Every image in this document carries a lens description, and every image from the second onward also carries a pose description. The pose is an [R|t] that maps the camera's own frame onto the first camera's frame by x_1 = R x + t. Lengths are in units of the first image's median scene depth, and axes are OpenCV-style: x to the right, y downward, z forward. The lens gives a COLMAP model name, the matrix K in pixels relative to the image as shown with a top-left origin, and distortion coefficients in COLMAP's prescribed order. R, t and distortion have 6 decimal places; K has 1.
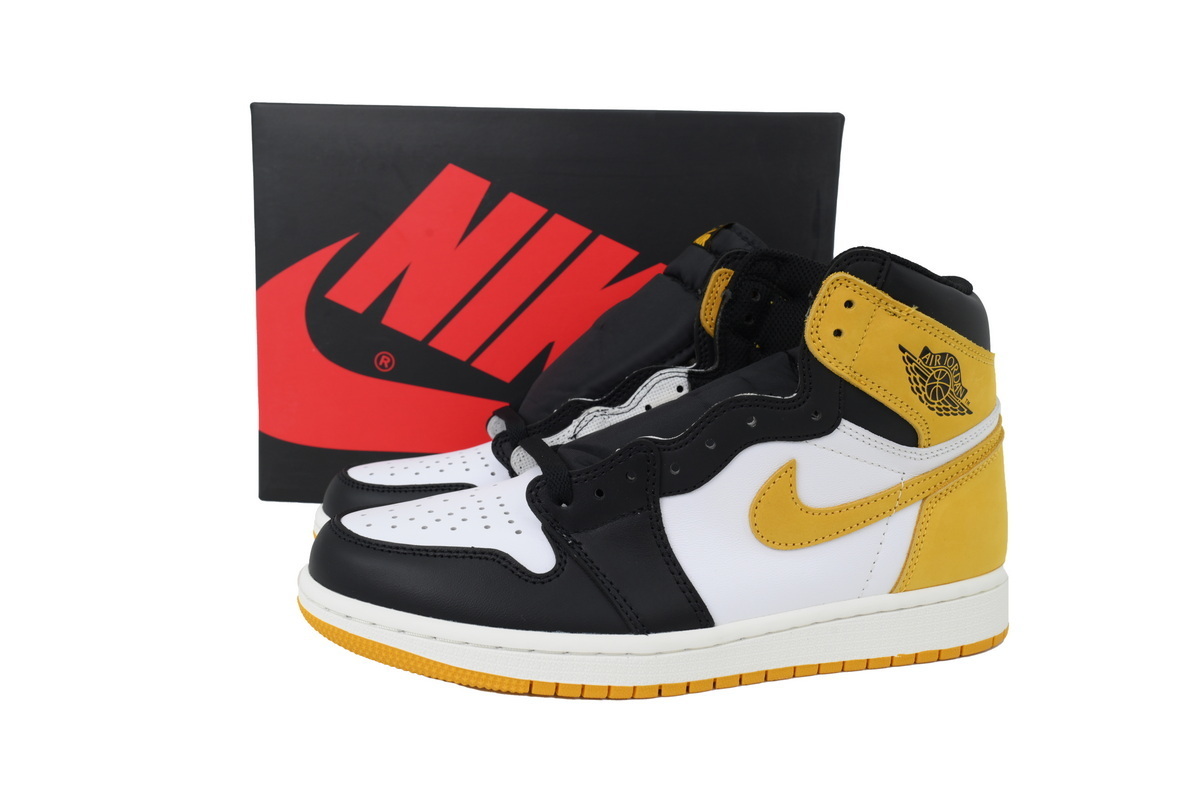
lens RADIAL K [[1055.6, 0, 598.5], [0, 1055.6, 408.8], [0, 0, 1]] dist [0.008229, -0.013045]
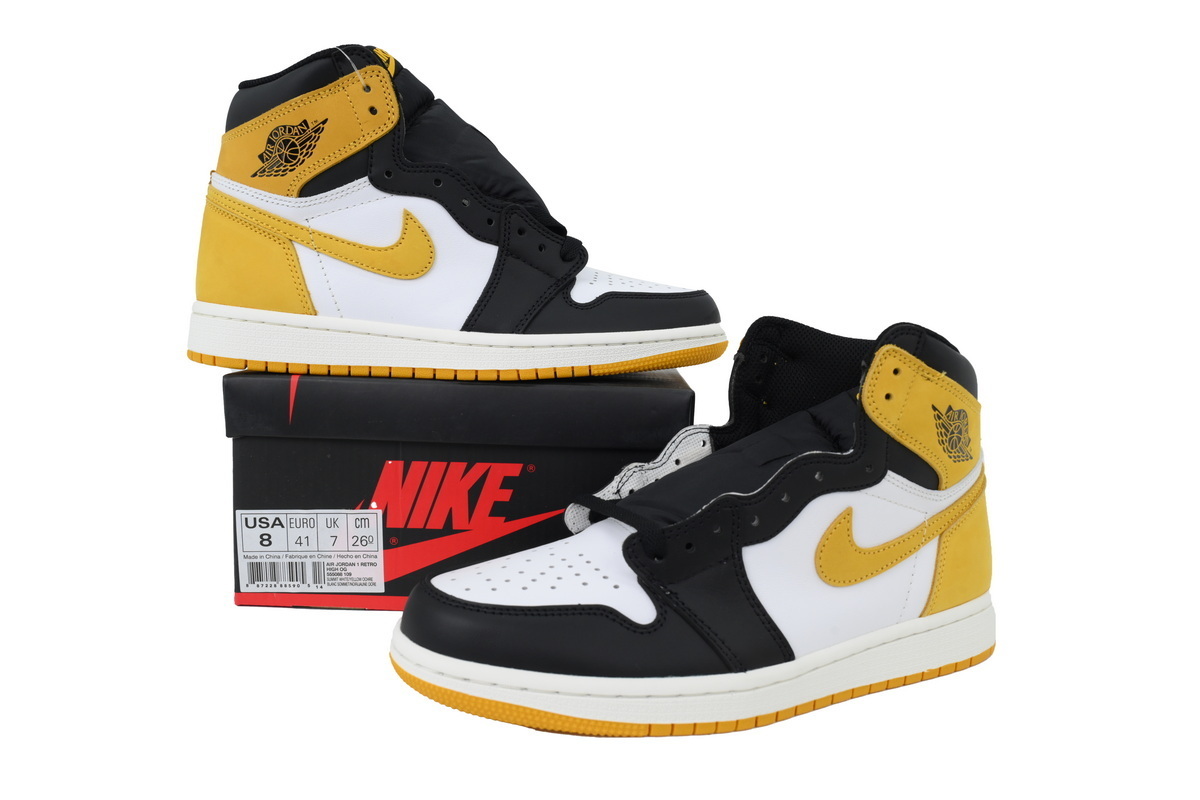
lens RADIAL K [[1055.6, 0, 595.4], [0, 1055.6, 394.7], [0, 0, 1]] dist [0.008229, -0.013045]
pose [[0.971681, -0.025776, 0.234887, -0.349461], [0.034244, 0.998900, -0.032043, -0.046222], [-0.233802, 0.039179, 0.971494, -0.053600]]
